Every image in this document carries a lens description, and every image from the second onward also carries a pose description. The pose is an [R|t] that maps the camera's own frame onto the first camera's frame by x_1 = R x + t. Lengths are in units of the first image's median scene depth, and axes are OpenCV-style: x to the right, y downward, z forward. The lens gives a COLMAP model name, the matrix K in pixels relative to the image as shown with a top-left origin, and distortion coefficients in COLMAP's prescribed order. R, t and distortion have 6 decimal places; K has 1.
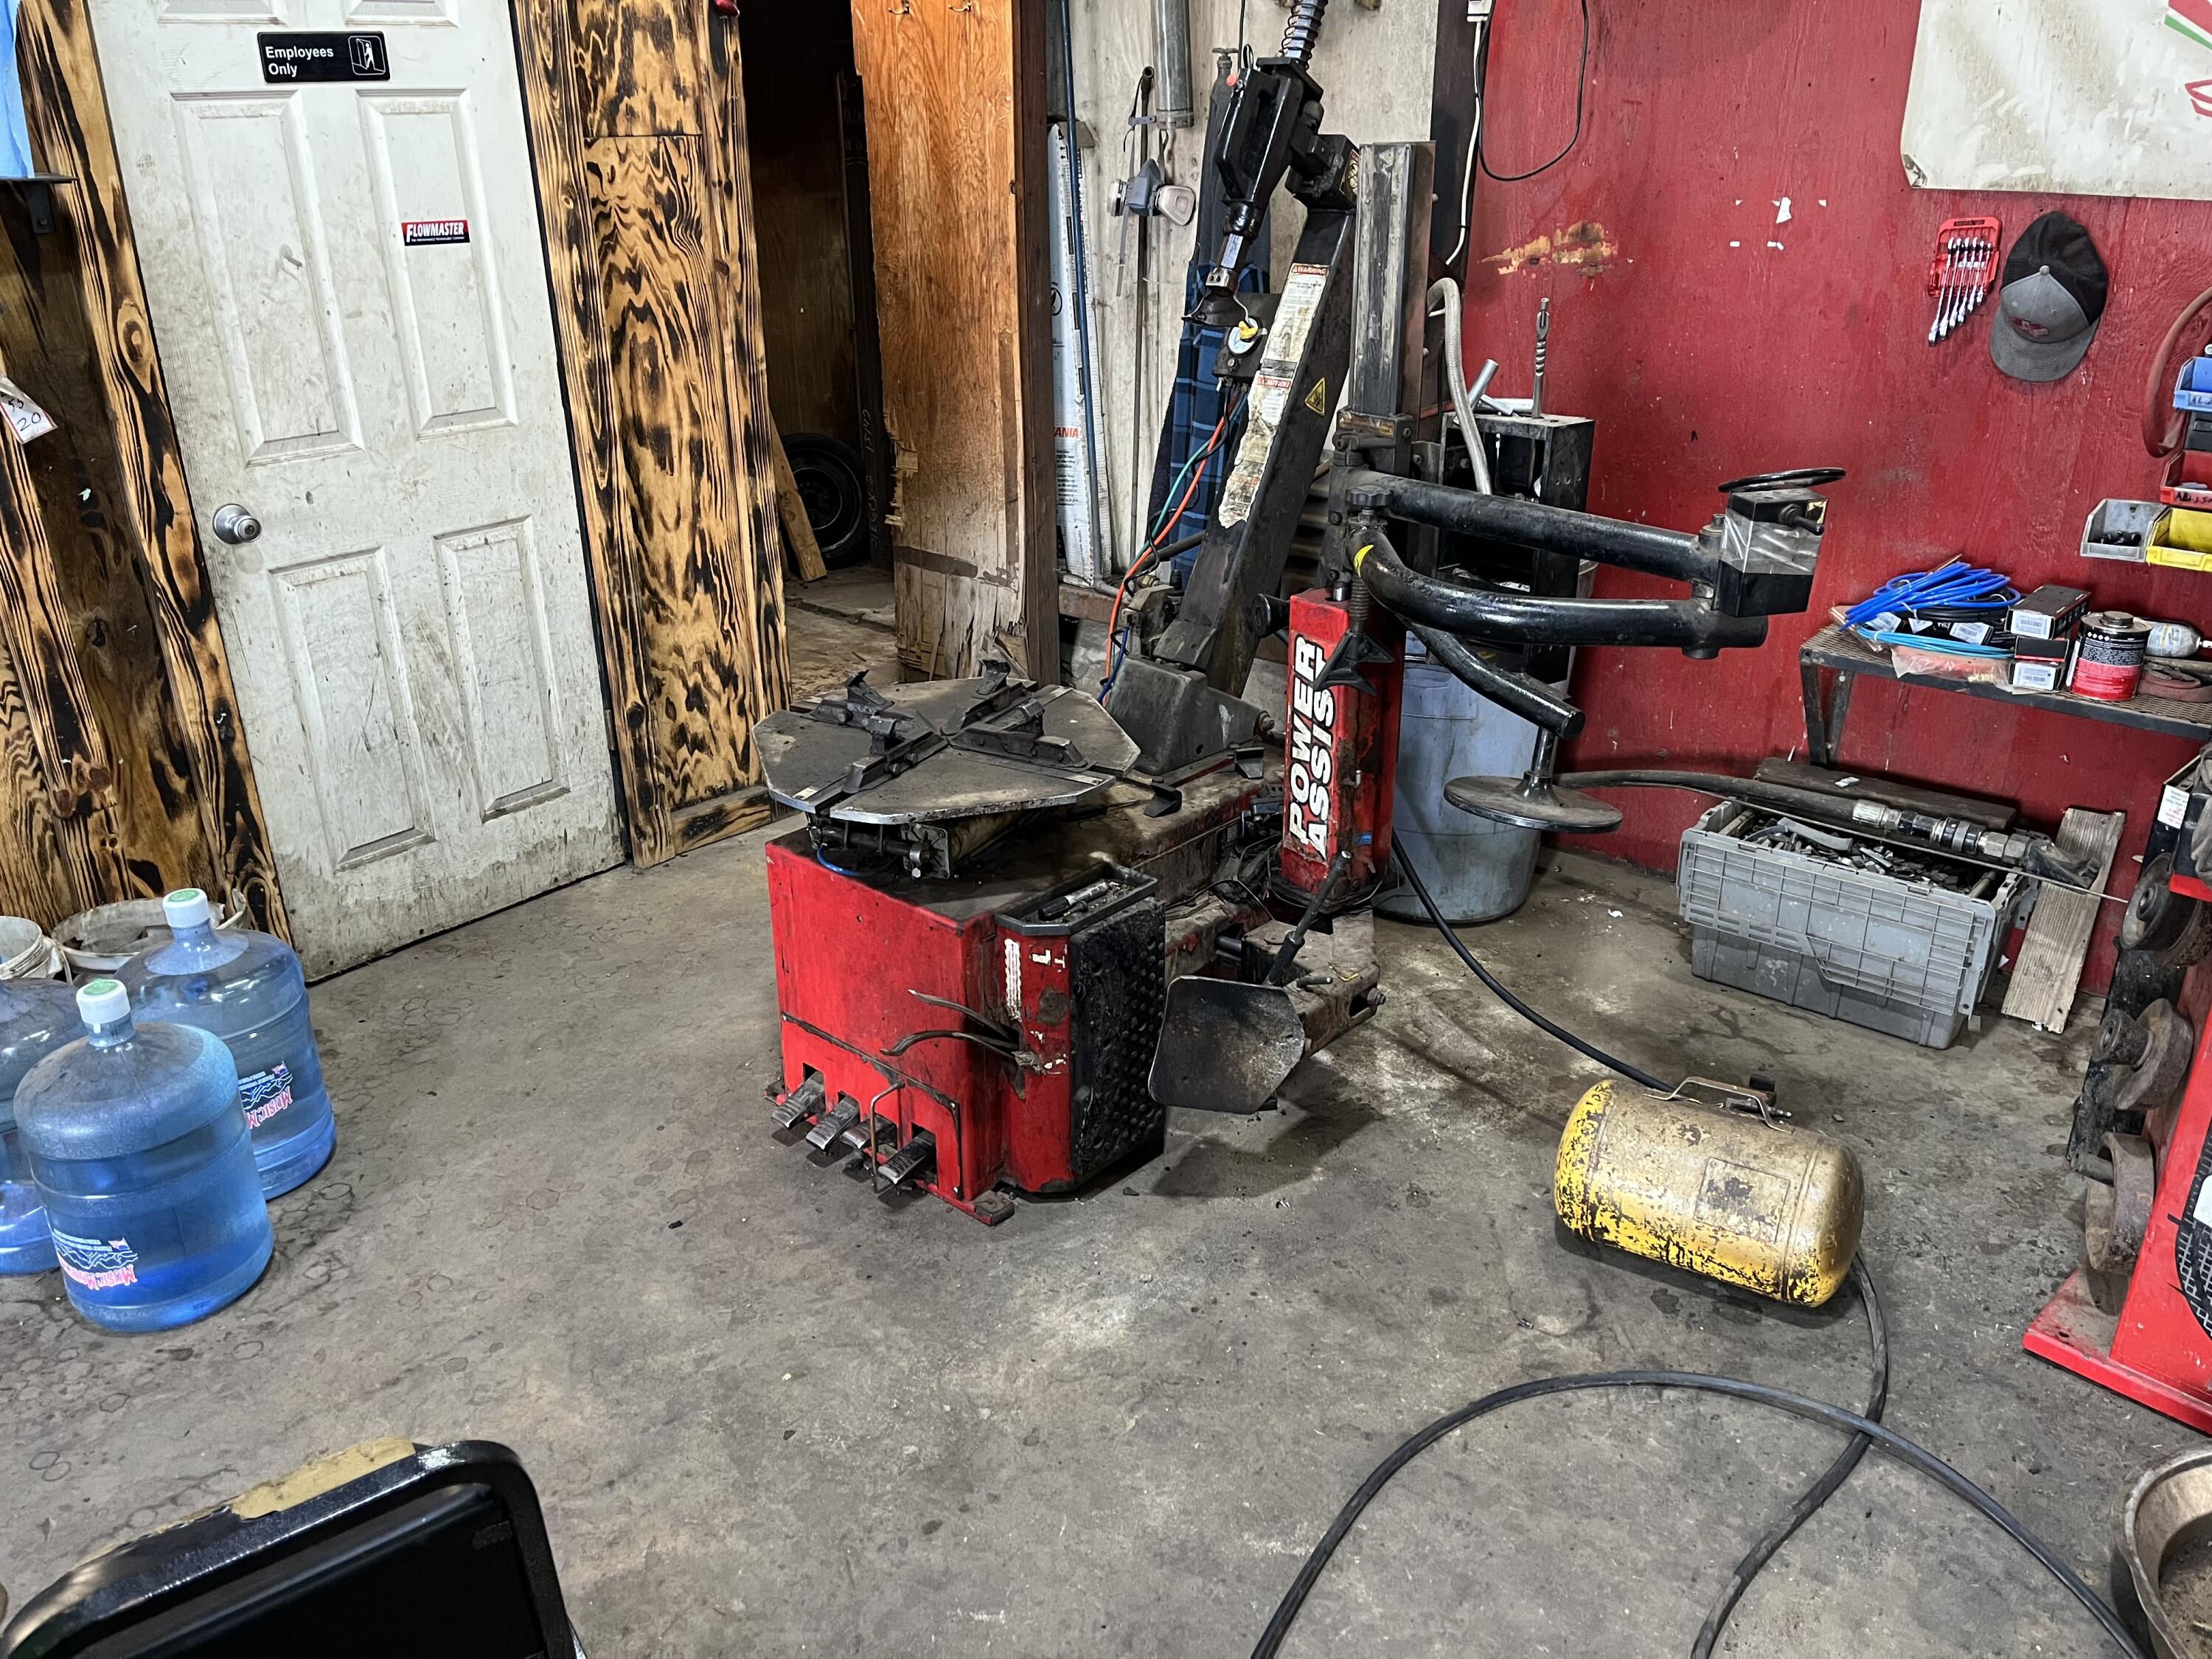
lens RADIAL K [[1680.6, 0, 1101.9], [0, 1680.6, 831.7], [0, 0, 1]] dist [0.079491, -0.109155]
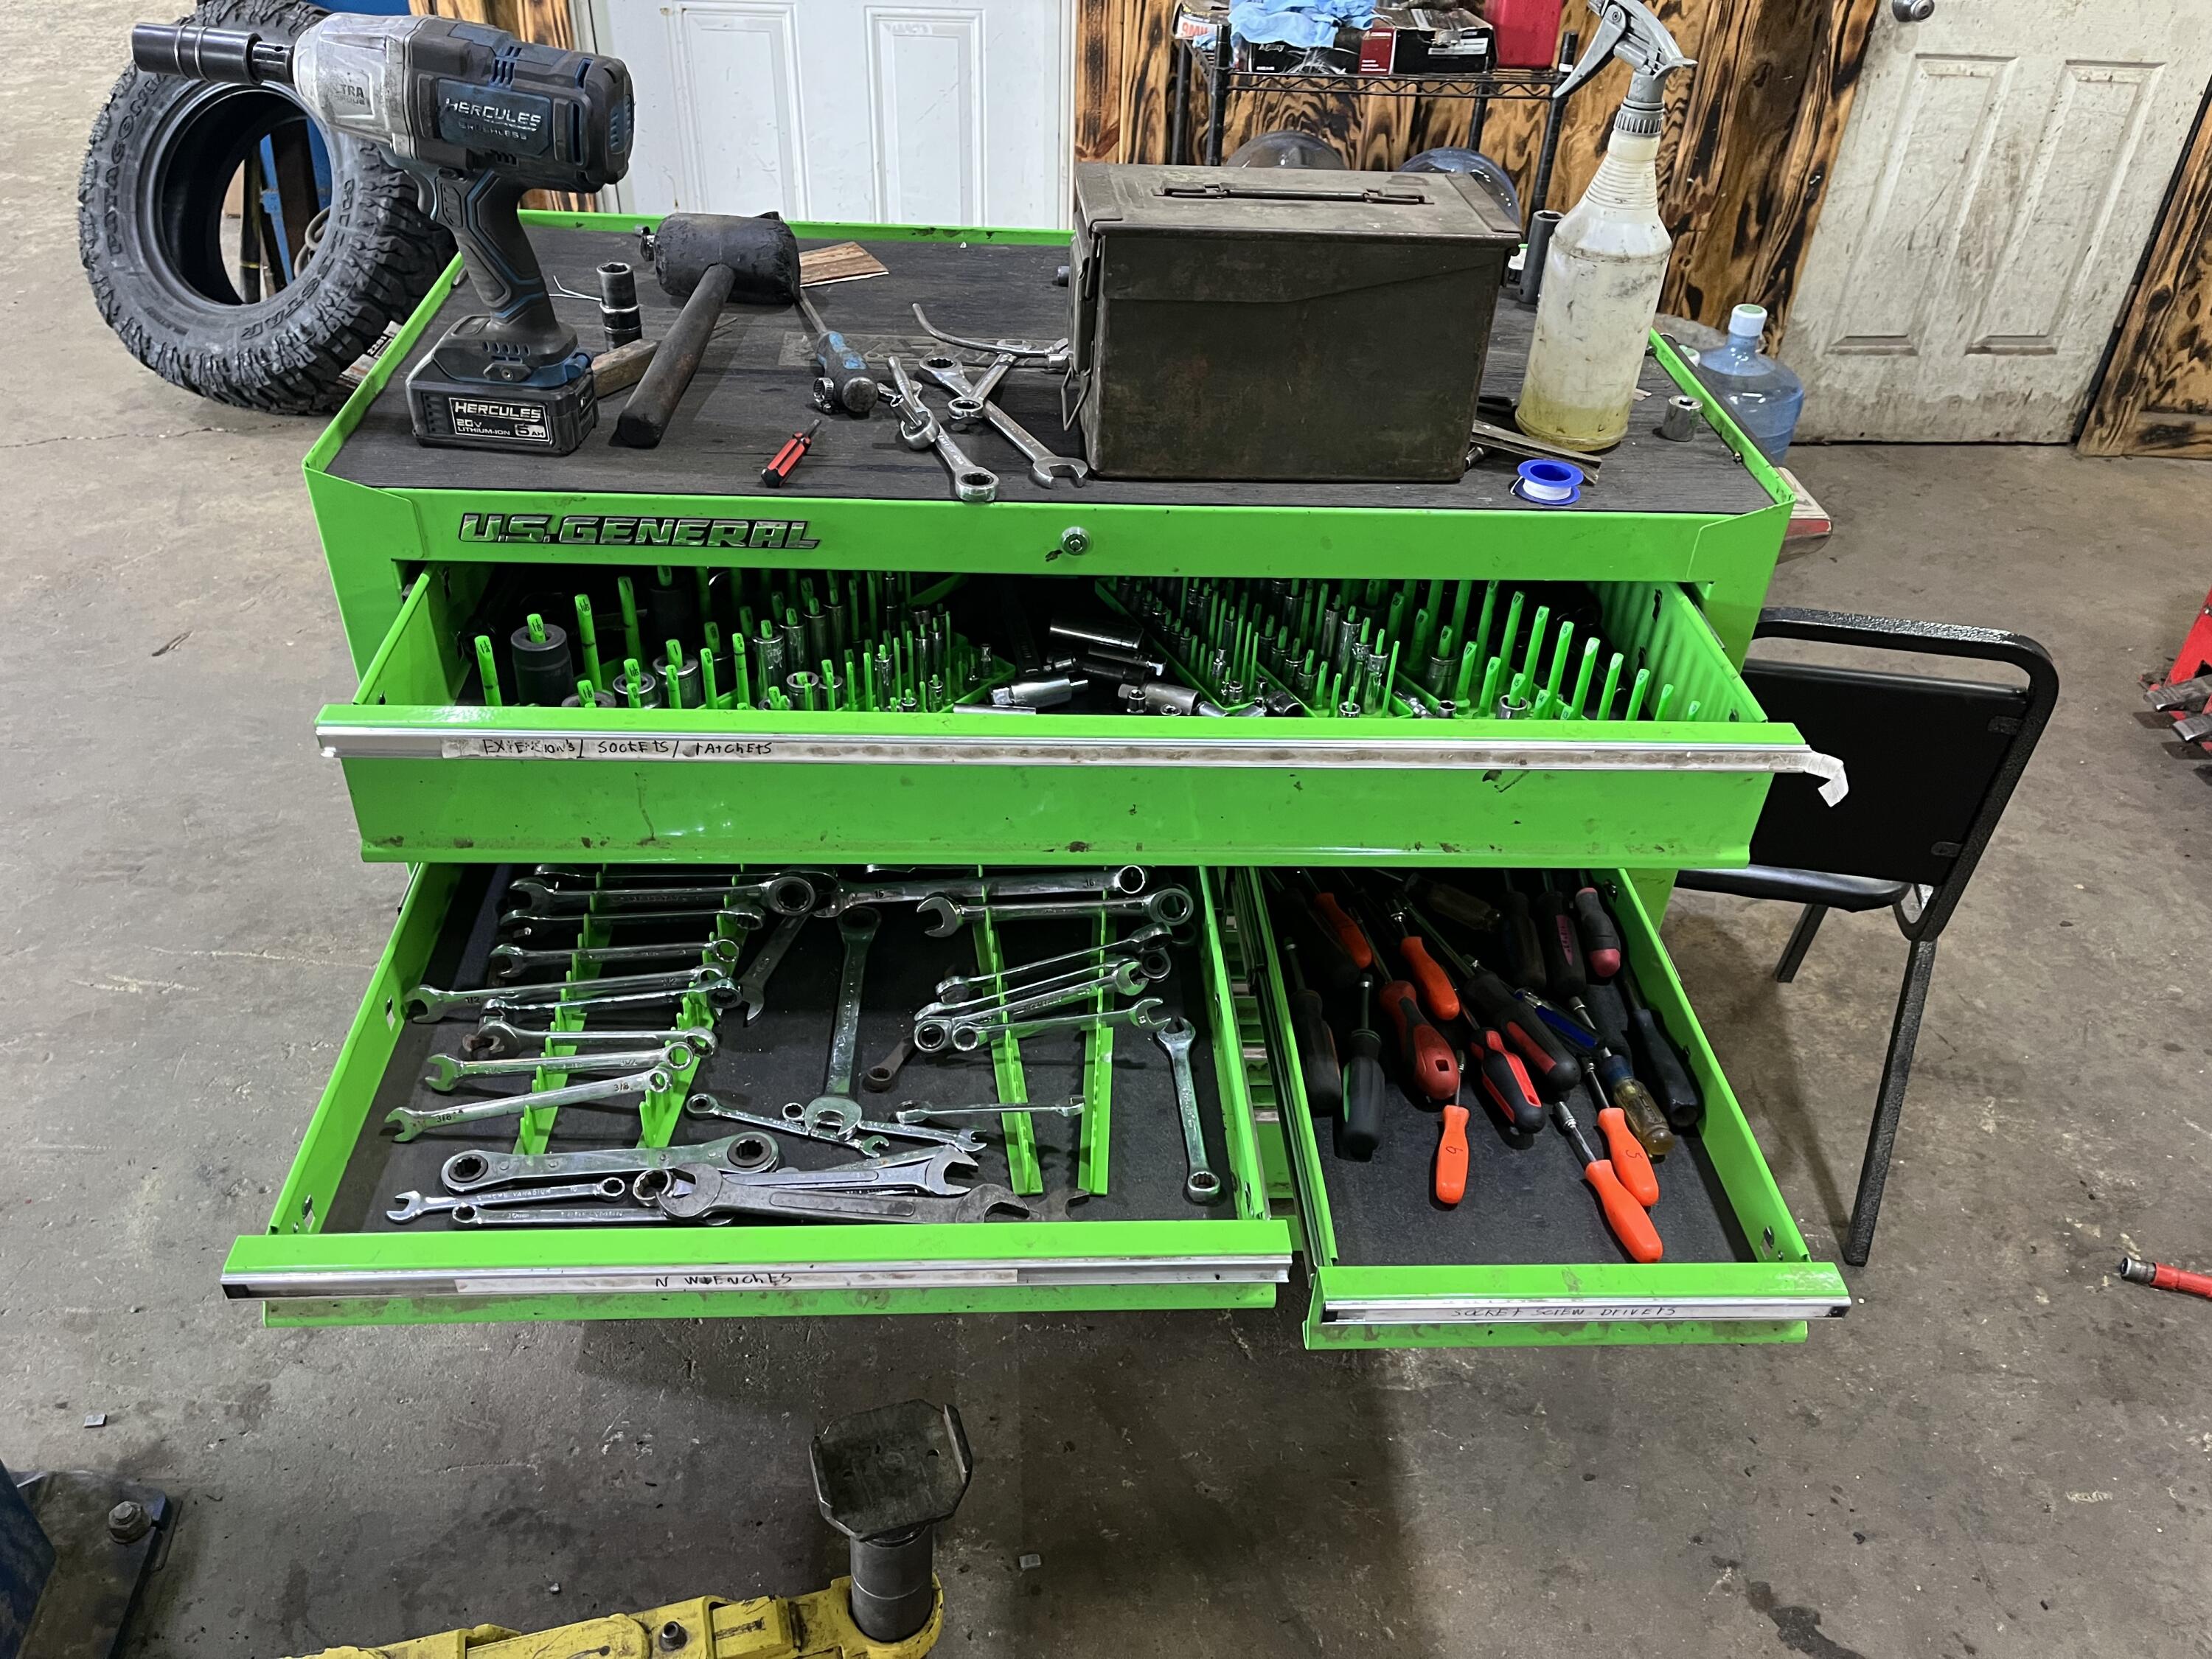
lens RADIAL K [[1680.6, 0, 1090.9], [0, 1680.6, 828.1], [0, 0, 1]] dist [0.079491, -0.109155]
pose [[0.696721, 0.456152, -0.553630, -0.026455], [-0.327432, 0.888914, 0.320343, 0.099552], [0.638254, -0.041913, 0.768684, -0.174393]]
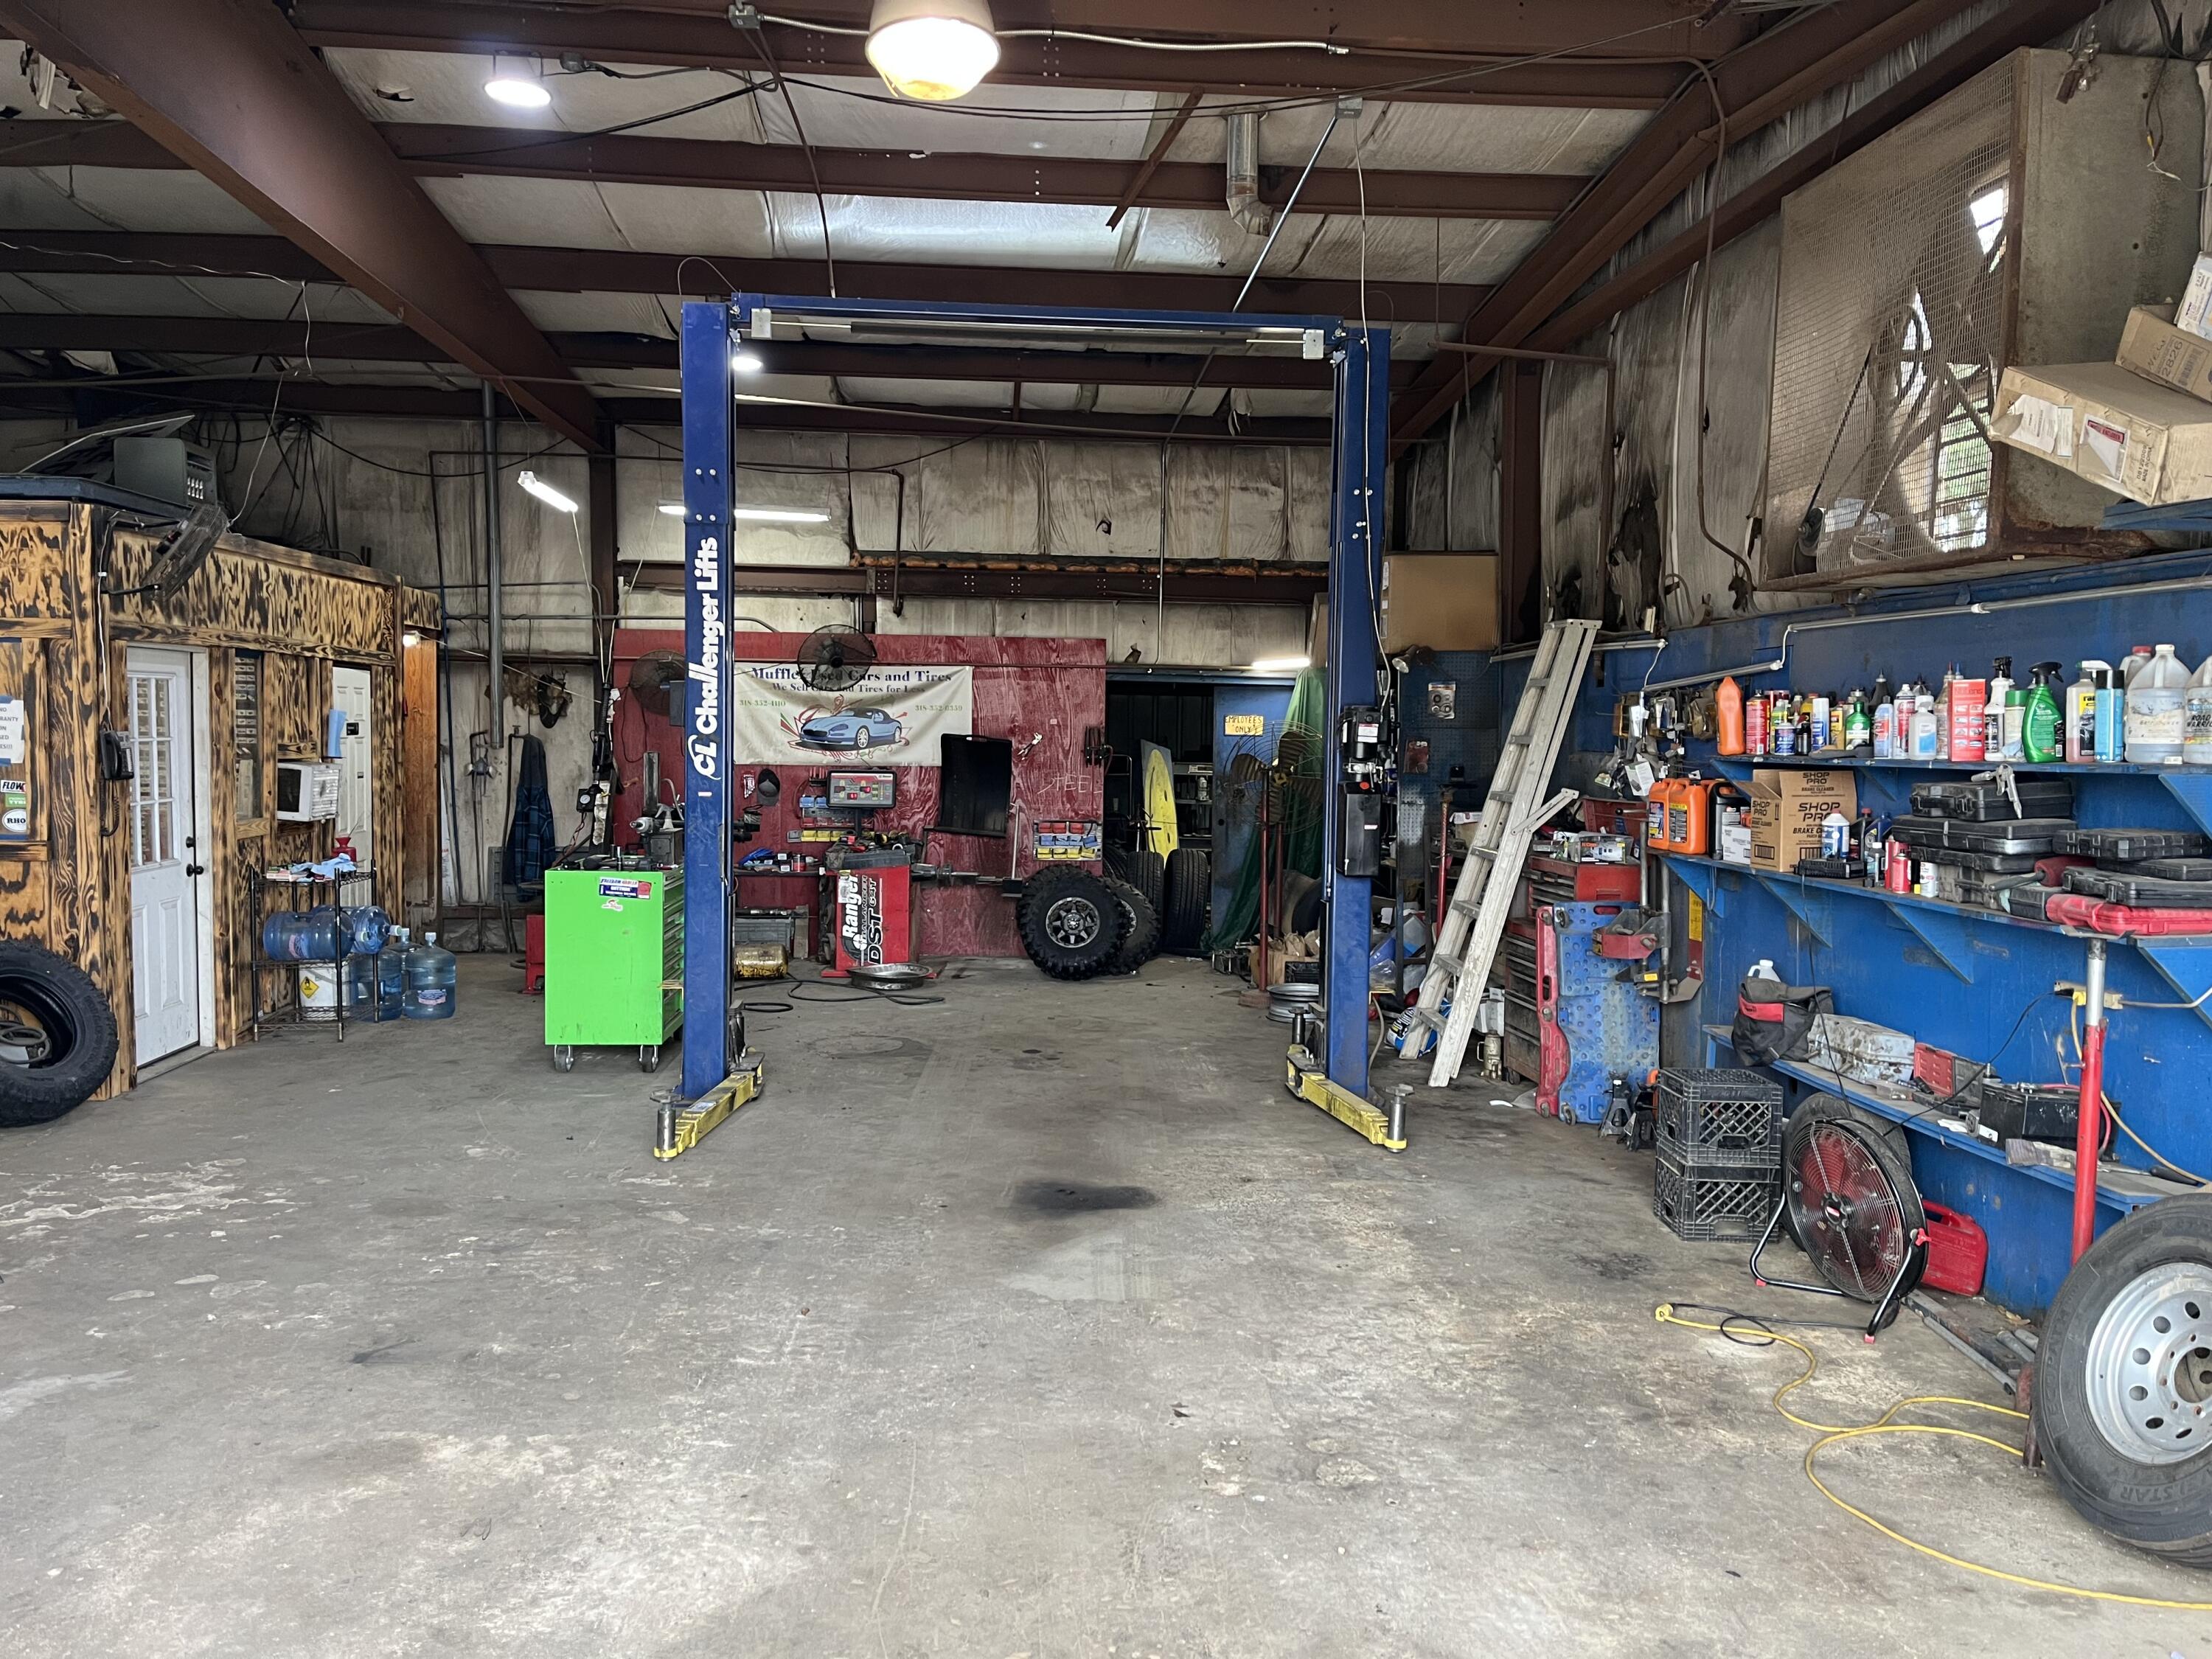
lens RADIAL K [[1680.6, 0, 1107.6], [0, 1680.6, 835.5], [0, 0, 1]] dist [0.079491, -0.109155]
pose [[0.696562, -0.025229, 0.717053, -1.817163], [0.266519, 0.936974, -0.225935, 0.946991], [-0.666160, 0.348486, 0.659384, -2.234168]]
